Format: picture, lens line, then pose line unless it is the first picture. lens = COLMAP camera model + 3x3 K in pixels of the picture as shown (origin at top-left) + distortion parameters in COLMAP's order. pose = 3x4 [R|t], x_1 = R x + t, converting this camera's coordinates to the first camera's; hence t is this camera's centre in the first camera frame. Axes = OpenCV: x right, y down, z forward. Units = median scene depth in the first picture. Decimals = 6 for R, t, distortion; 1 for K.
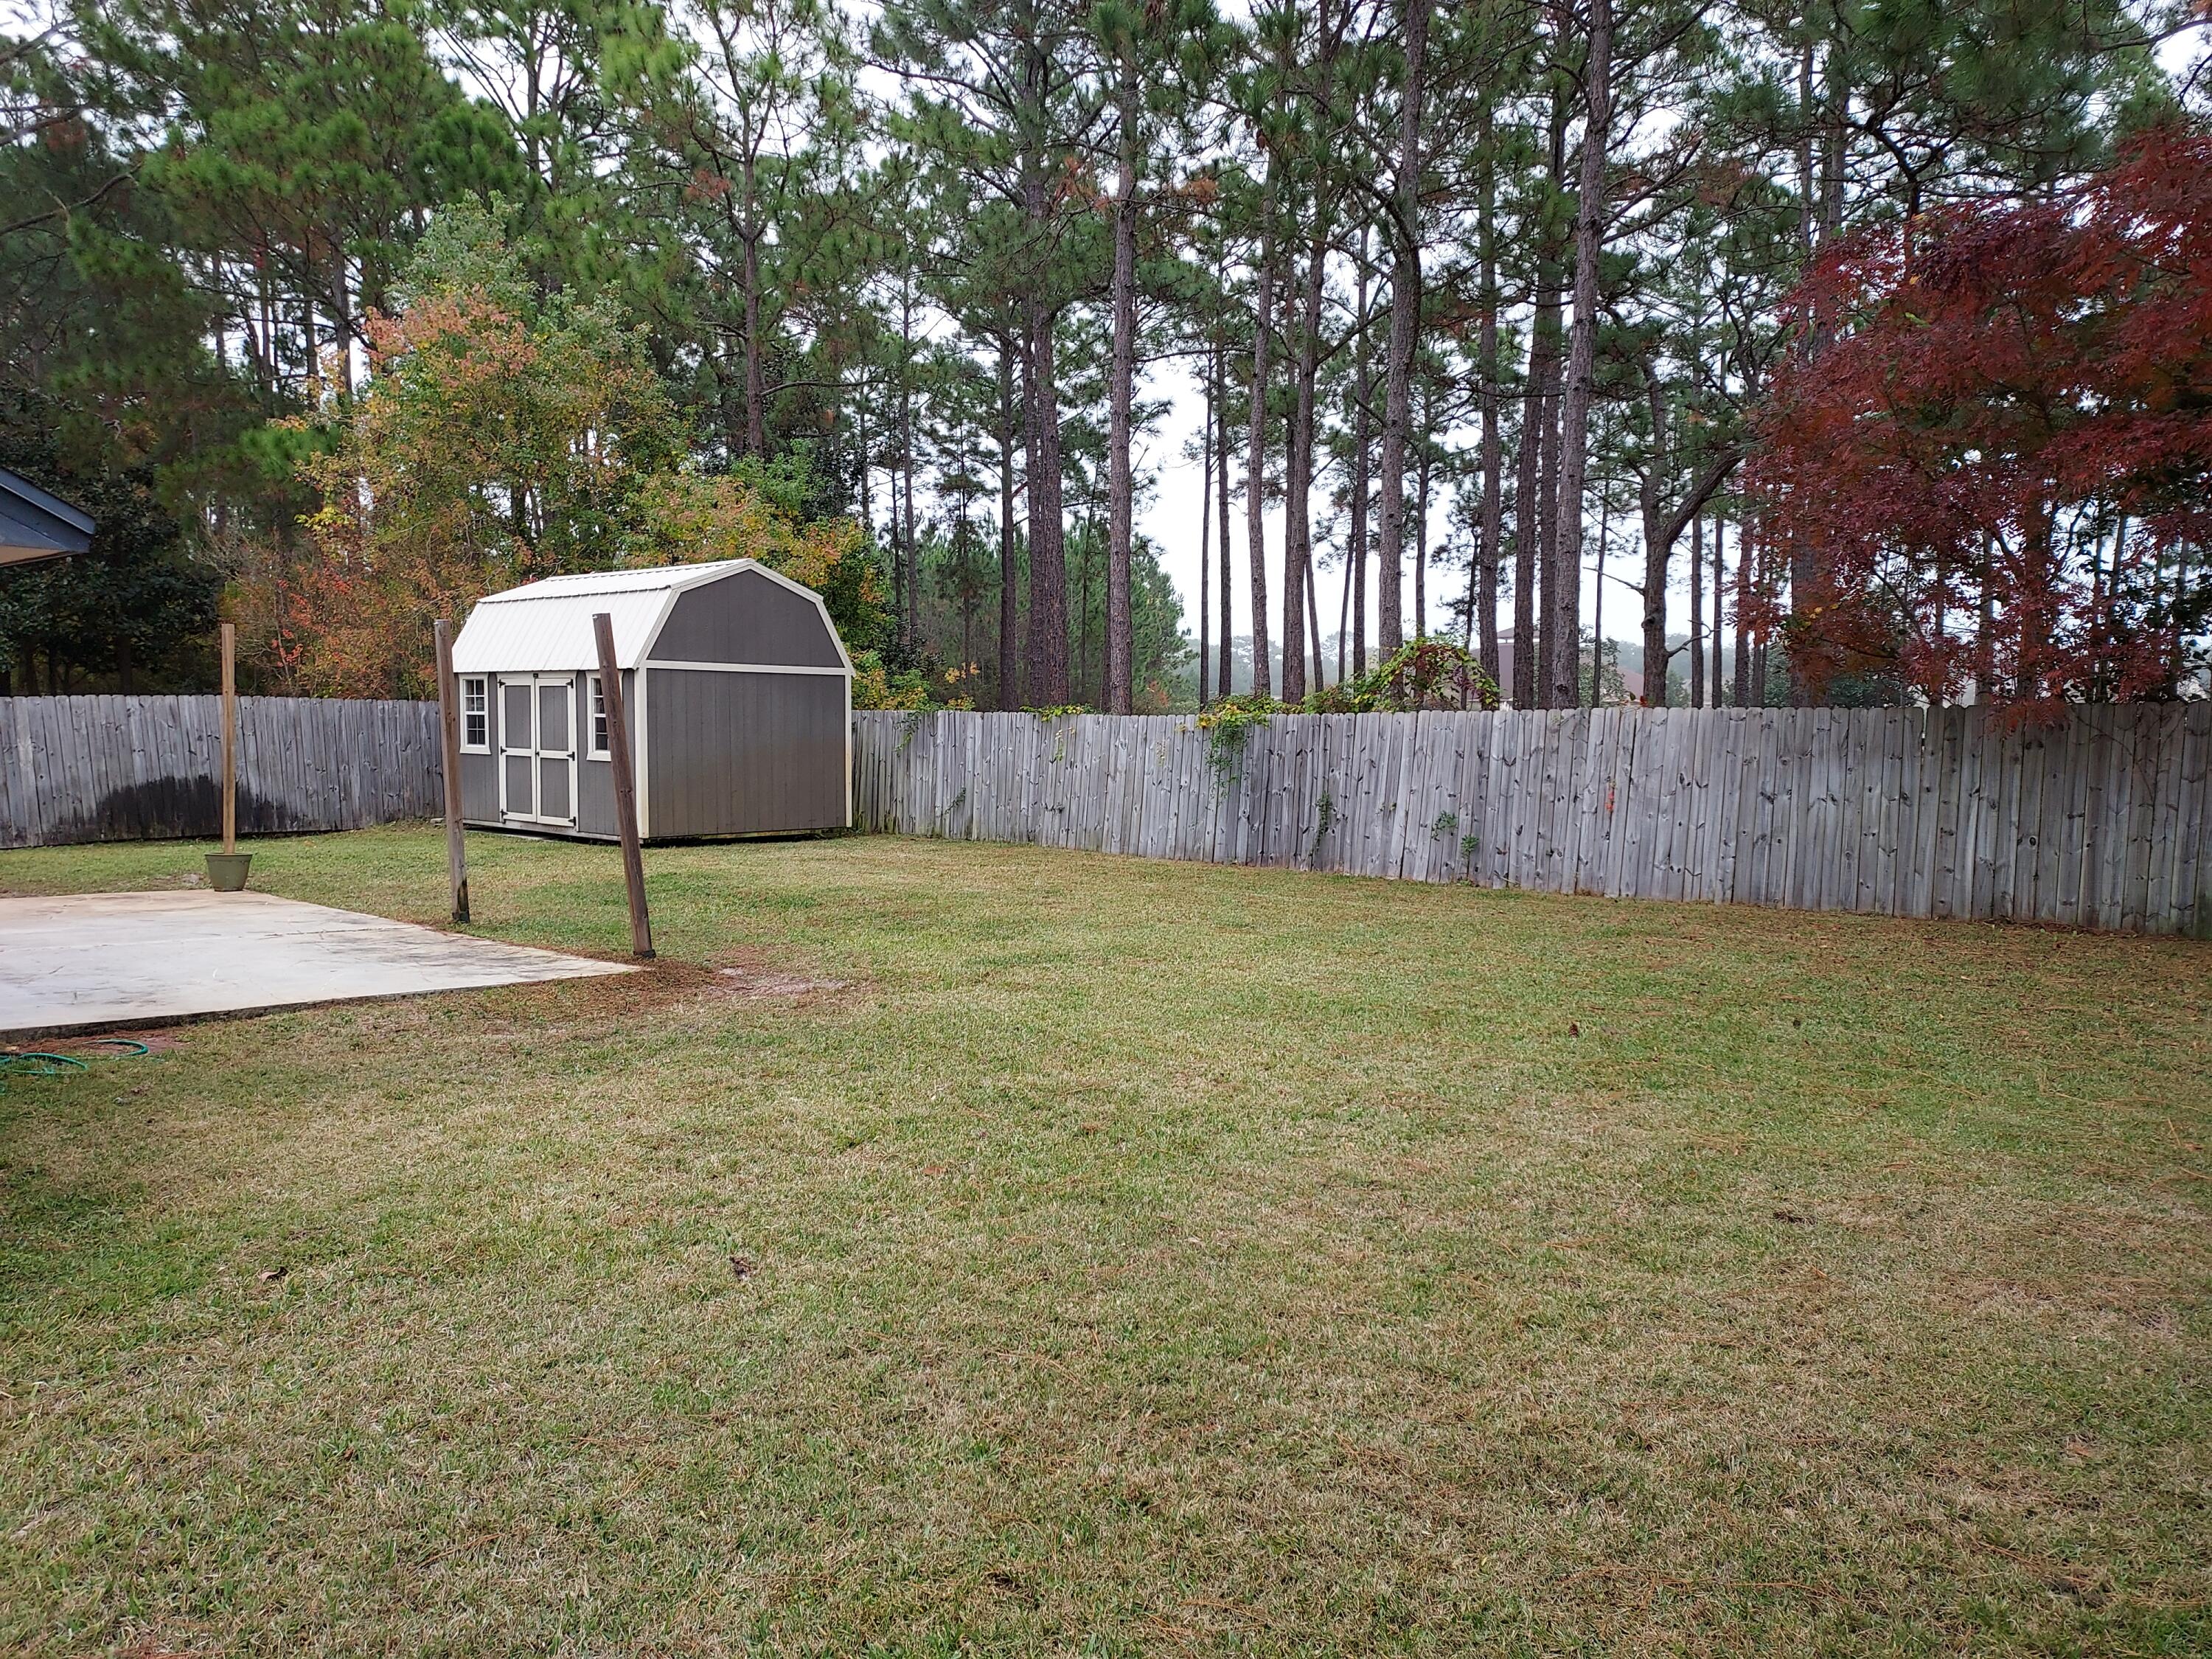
lens RADIAL K [[1570.9, 0, 1108.8], [0, 1570.9, 831.8], [0, 0, 1]] dist [0.036576, -0.022628]
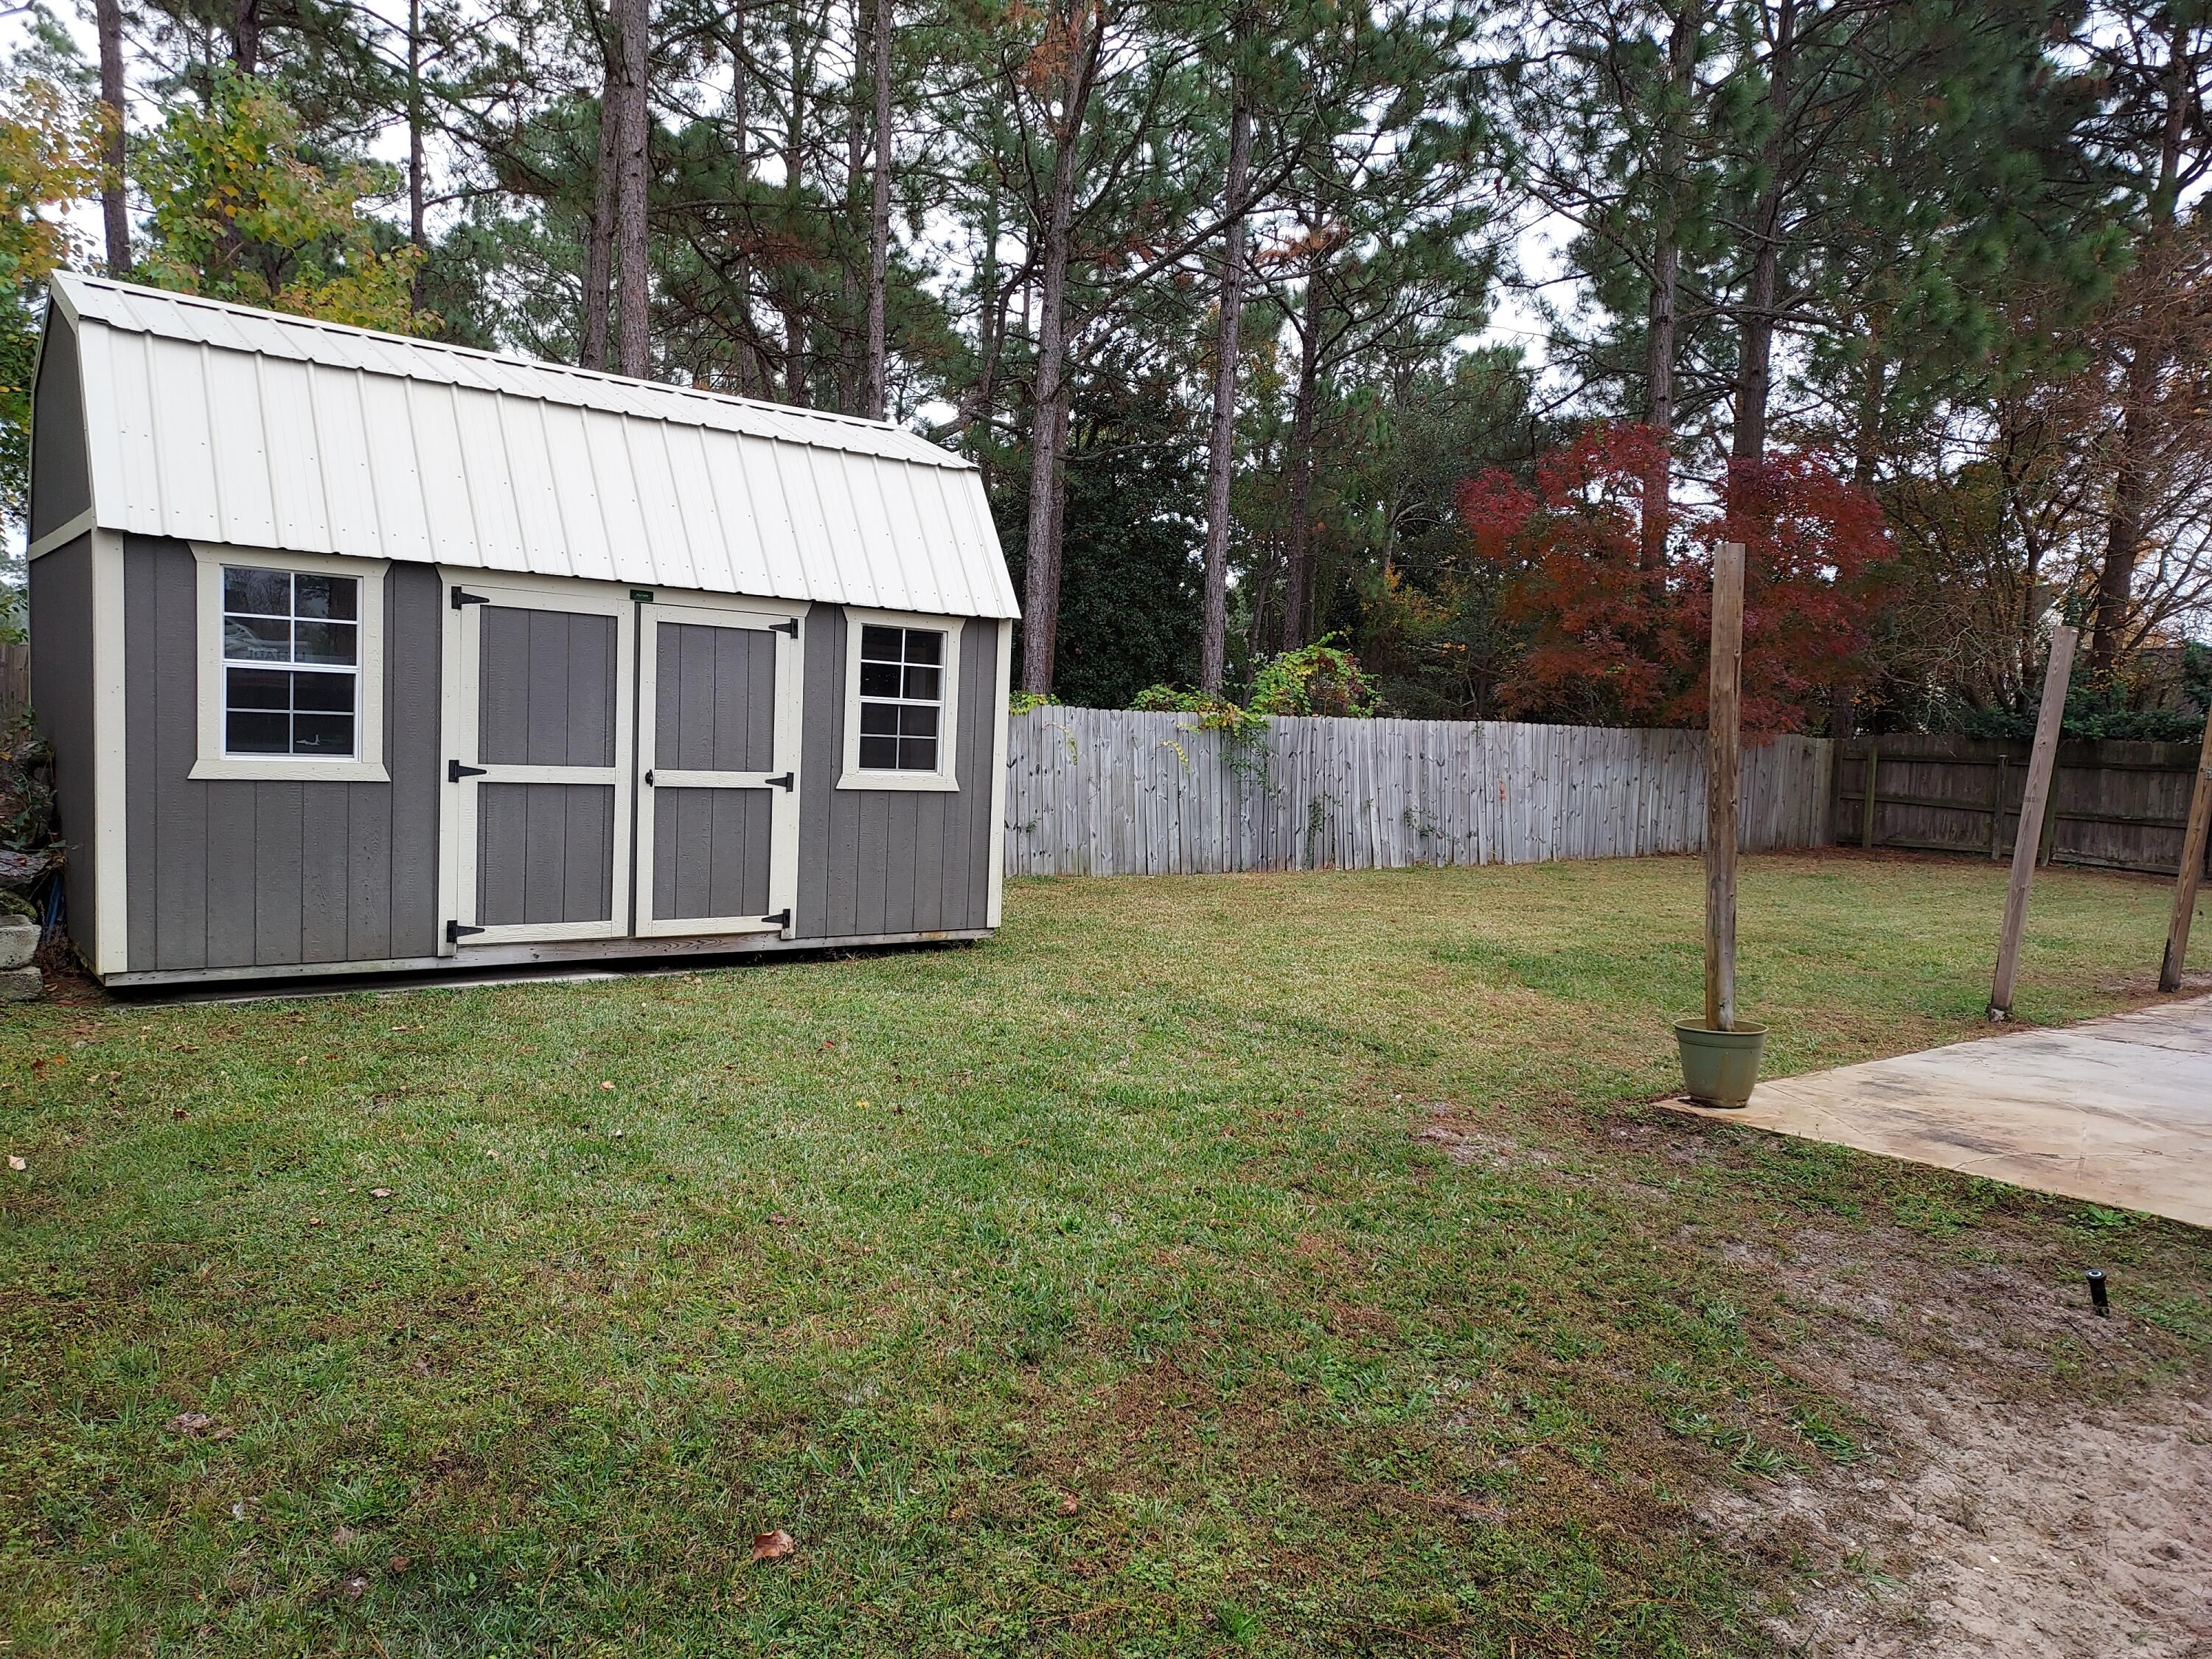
lens RADIAL K [[1570.9, 0, 1108.4], [0, 1570.9, 829.4], [0, 0, 1]] dist [0.036576, -0.022628]
pose [[0.181266, -0.067503, 0.981115, -0.798959], [0.026119, 0.997620, 0.063813, -0.062380], [-0.983087, 0.014058, 0.182597, 0.832581]]
